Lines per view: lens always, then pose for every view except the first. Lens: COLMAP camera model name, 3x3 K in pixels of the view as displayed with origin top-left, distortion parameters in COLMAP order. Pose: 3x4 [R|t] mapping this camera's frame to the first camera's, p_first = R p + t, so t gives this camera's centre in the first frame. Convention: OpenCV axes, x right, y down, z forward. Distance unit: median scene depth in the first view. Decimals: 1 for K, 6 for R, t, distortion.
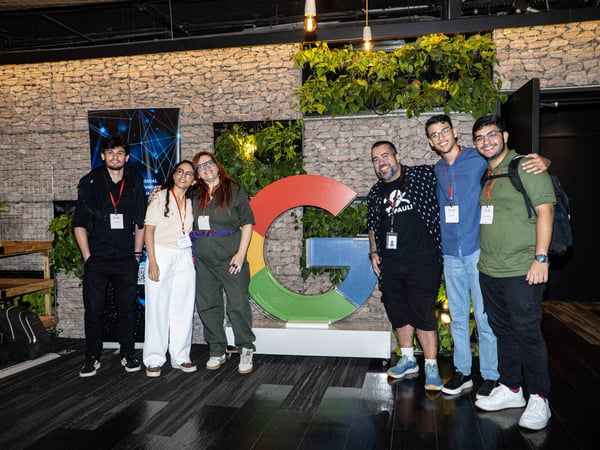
lens RADIAL K [[524.4, 0, 307.4], [0, 524.4, 225.6], [0, 0, 1]] dist [-0.058602, 0.205104]
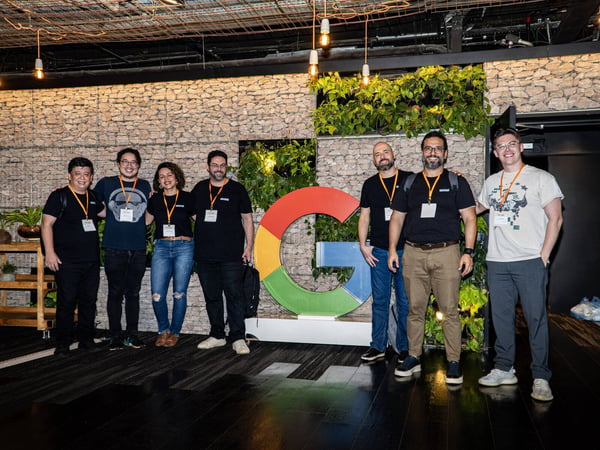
lens RADIAL K [[570.9, 0, 311.1], [0, 570.9, 226.2], [0, 0, 1]] dist [0.013499, 0.335929]
pose [[0.998775, 0.016575, -0.046630, 0.040877], [-0.018235, 0.999207, -0.035400, 0.033367], [0.046006, 0.036207, 0.998285, -0.242313]]
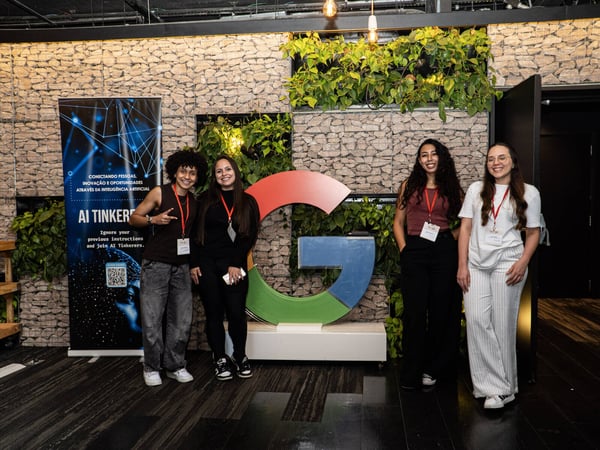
lens RADIAL K [[524.4, 0, 307.4], [0, 524.4, 225.6], [0, 0, 1]] dist [-0.058602, 0.205104]
pose [[0.996119, -0.000472, 0.088018, -0.065293], [-0.000041, 0.999983, 0.005825, -0.002407], [-0.088020, -0.005806, 0.996102, 0.044953]]
